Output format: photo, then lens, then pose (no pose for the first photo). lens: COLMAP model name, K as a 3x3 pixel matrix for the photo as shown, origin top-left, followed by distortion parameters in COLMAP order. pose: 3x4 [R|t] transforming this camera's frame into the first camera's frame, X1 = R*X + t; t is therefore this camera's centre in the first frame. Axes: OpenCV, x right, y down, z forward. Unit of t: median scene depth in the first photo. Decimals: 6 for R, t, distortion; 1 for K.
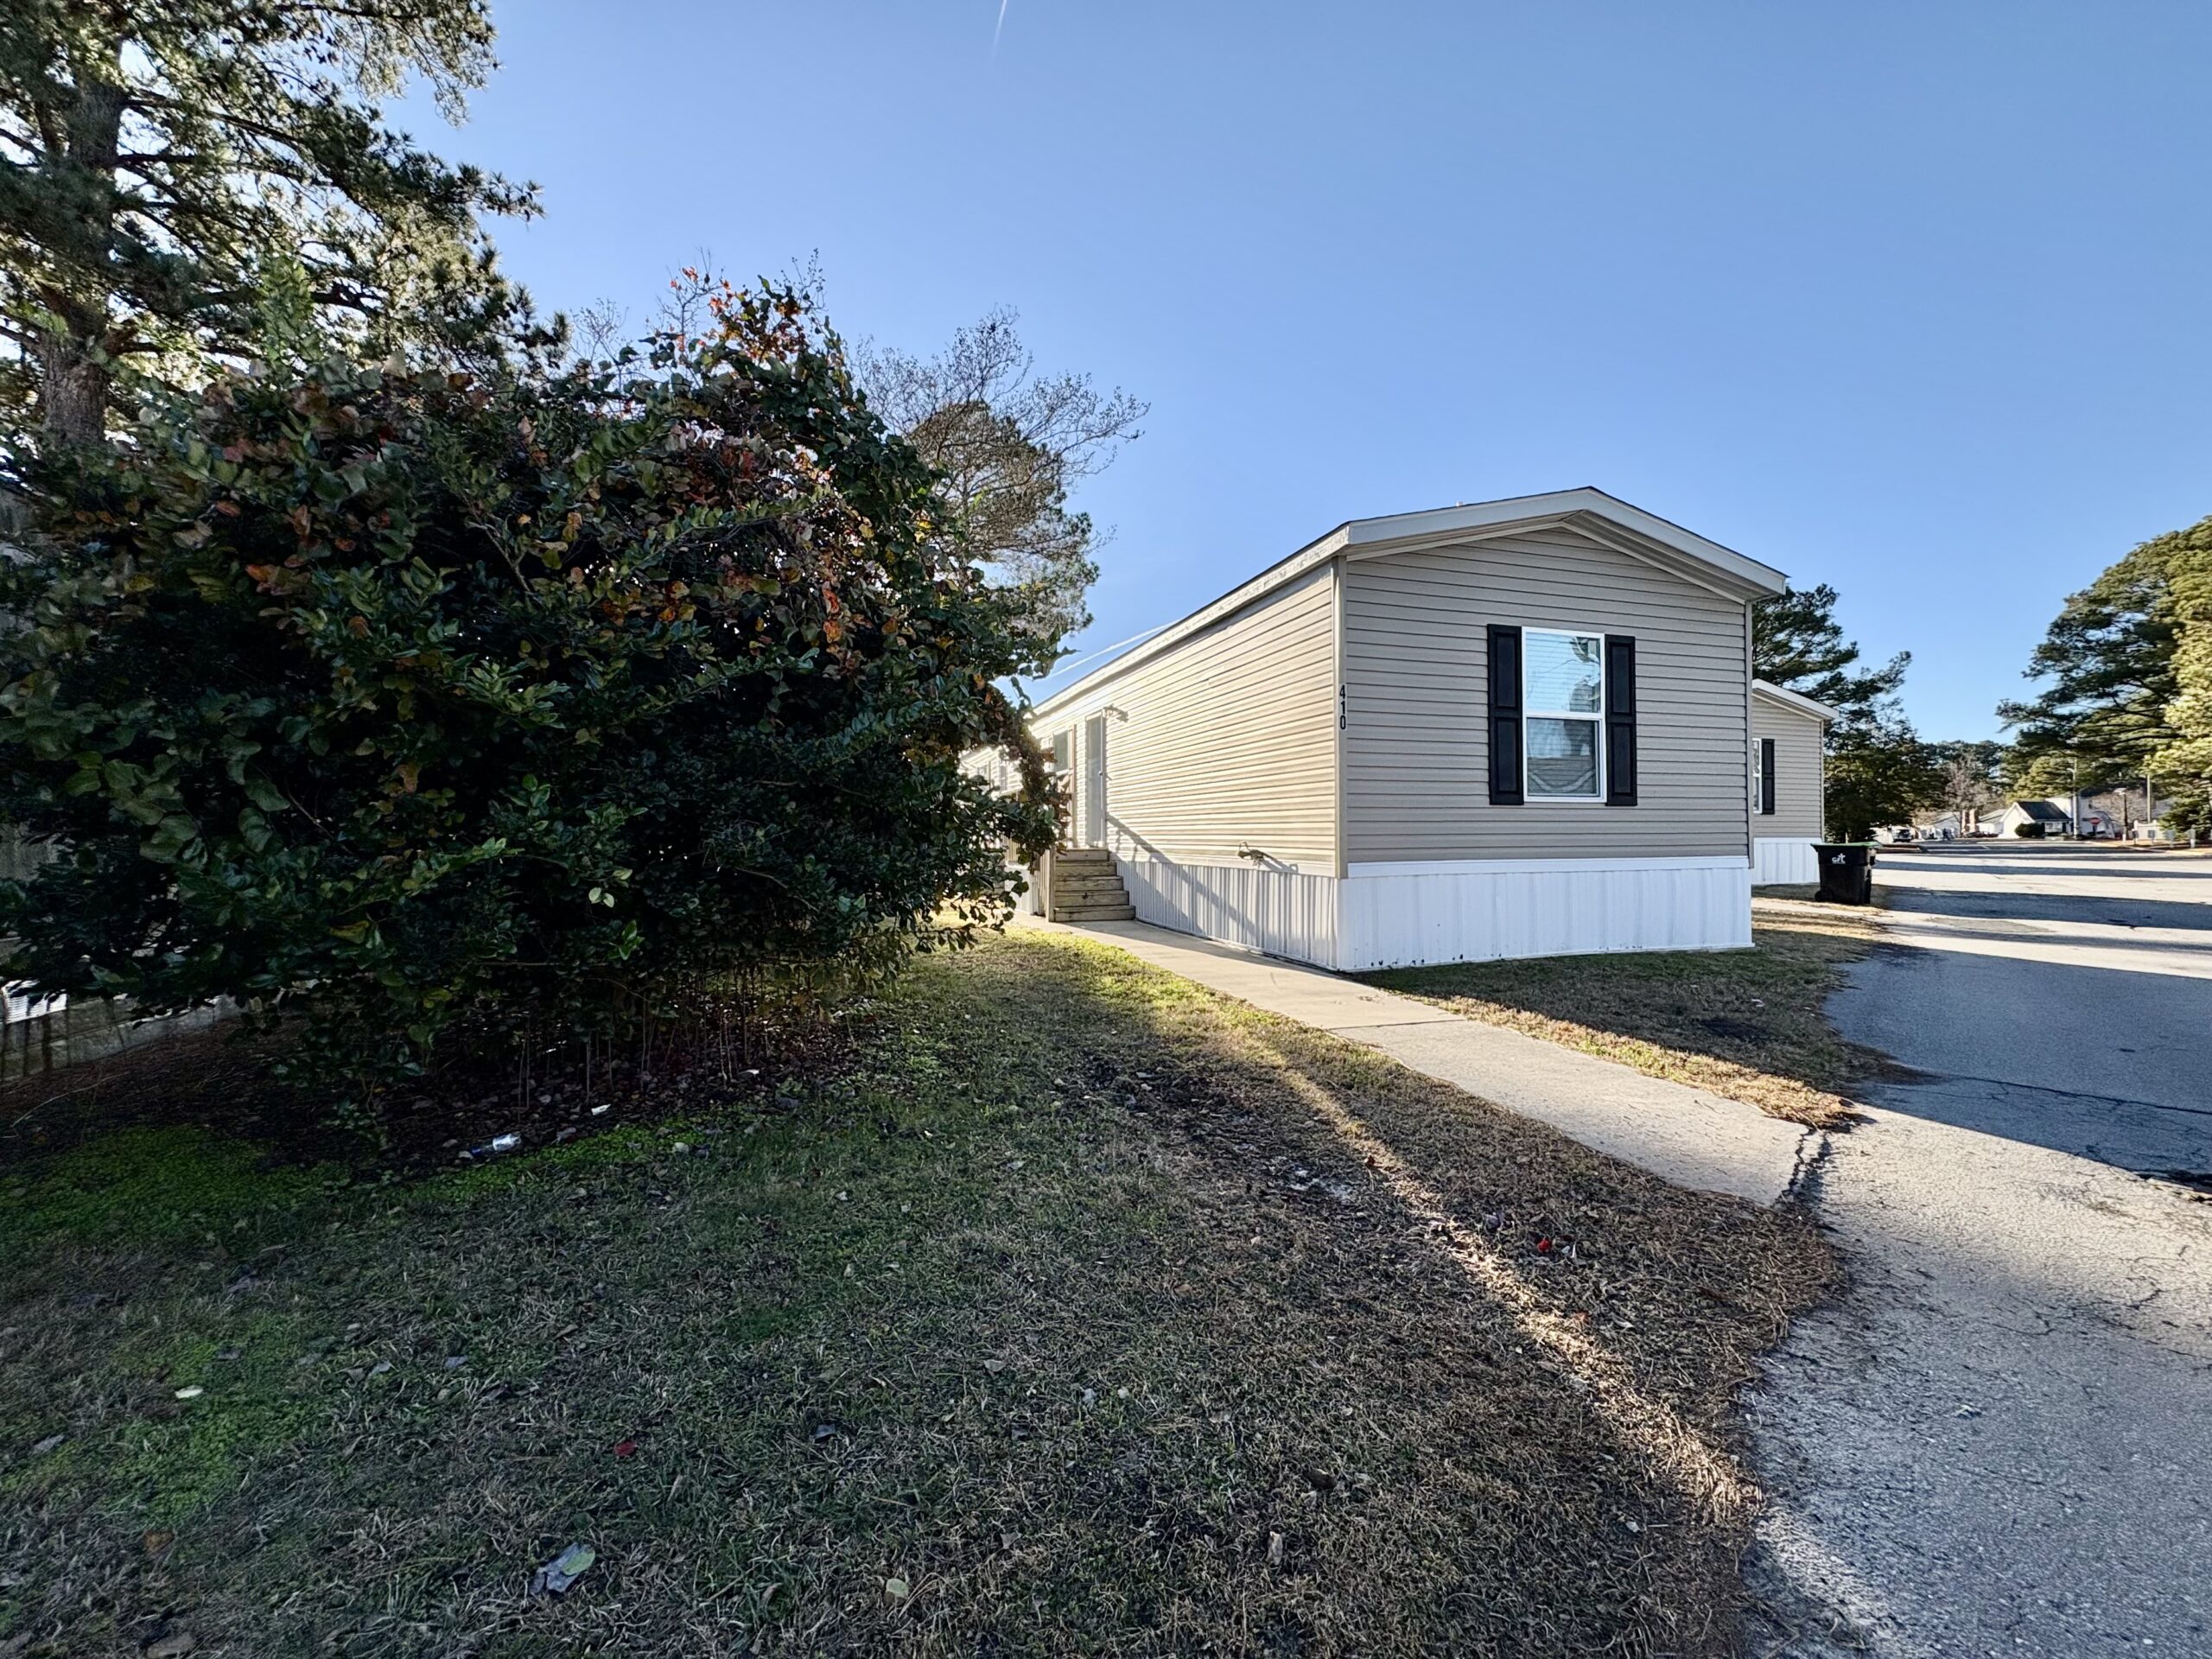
lens RADIAL K [[878.2, 0, 1106.1], [0, 878.2, 829.8], [0, 0, 1]] dist [0.000711, 0.000256]
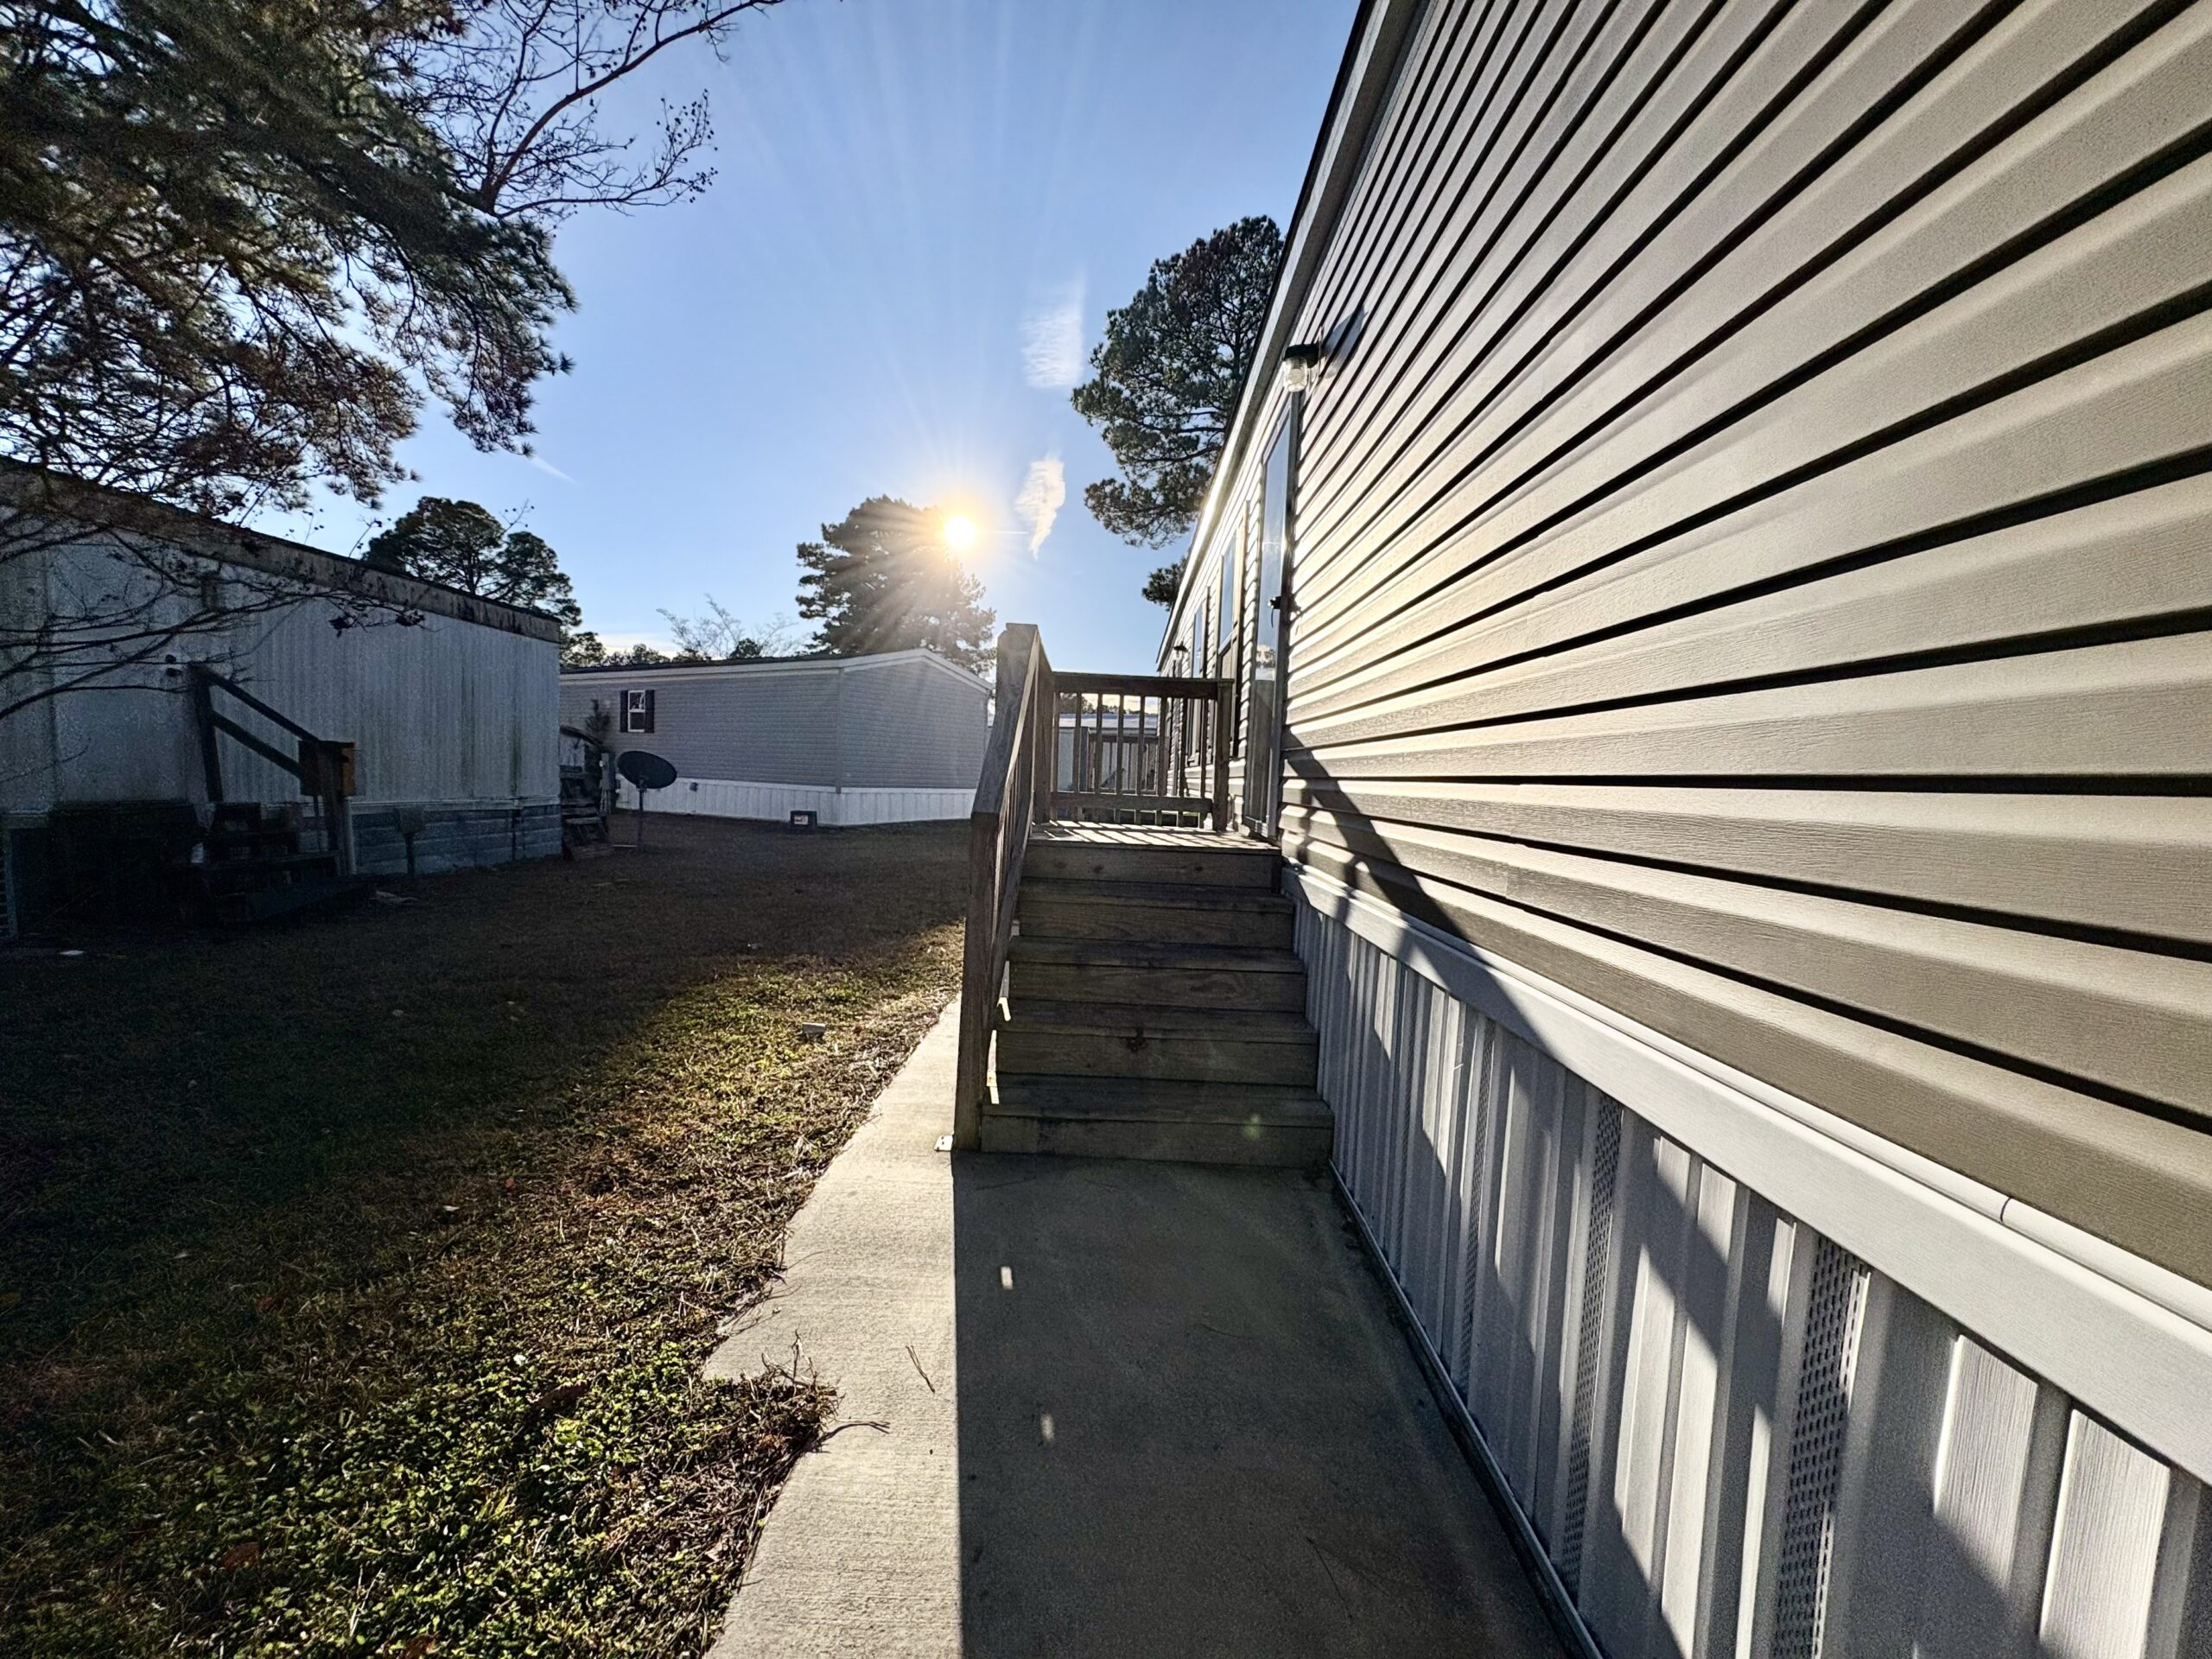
lens RADIAL K [[878.2, 0, 1105.3], [0, 878.2, 834.1], [0, 0, 1]] dist [0.000711, 0.000256]
pose [[0.944180, 0.074171, -0.320970, 0.044572], [-0.054828, 0.996116, 0.068902, -0.001352], [0.324834, -0.047458, 0.944580, 0.740673]]
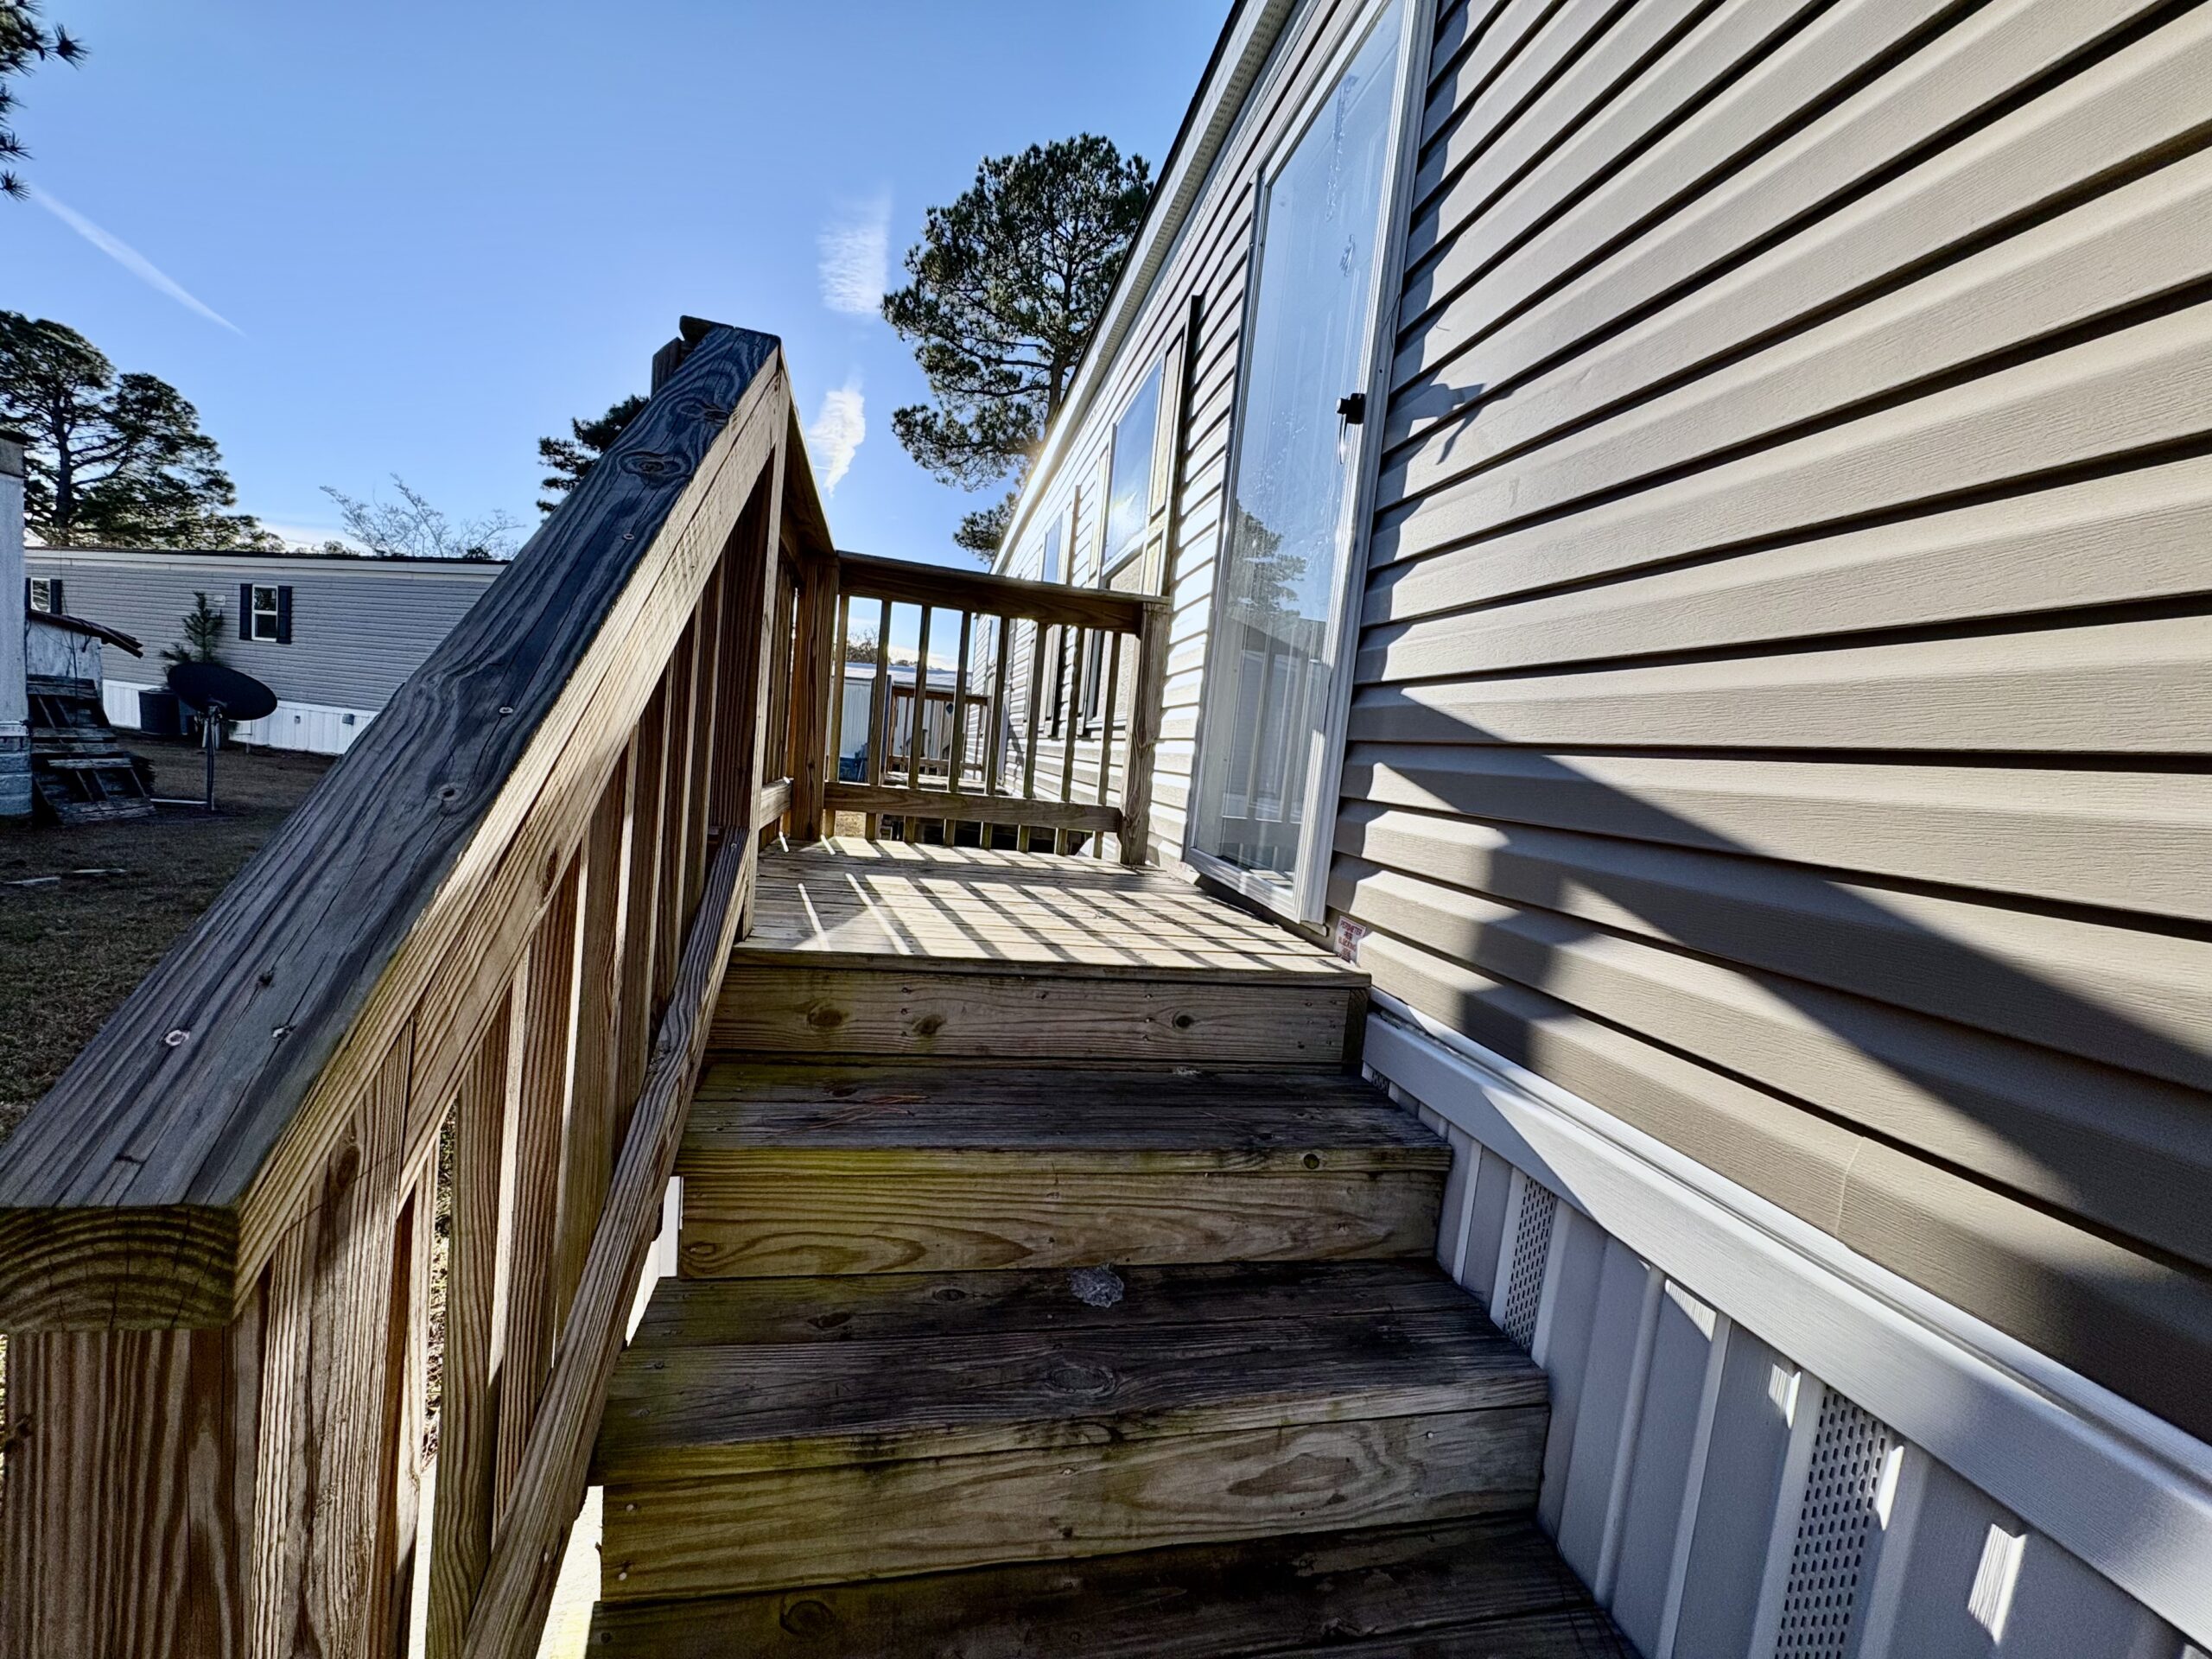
lens RADIAL K [[878.2, 0, 1108.9], [0, 878.2, 821.9], [0, 0, 1]] dist [0.000711, 0.000256]
pose [[0.988844, 0.118234, -0.090604, -0.027148], [-0.111374, 0.990762, 0.077373, -0.006598], [0.098915, -0.066418, 0.992877, 0.923857]]
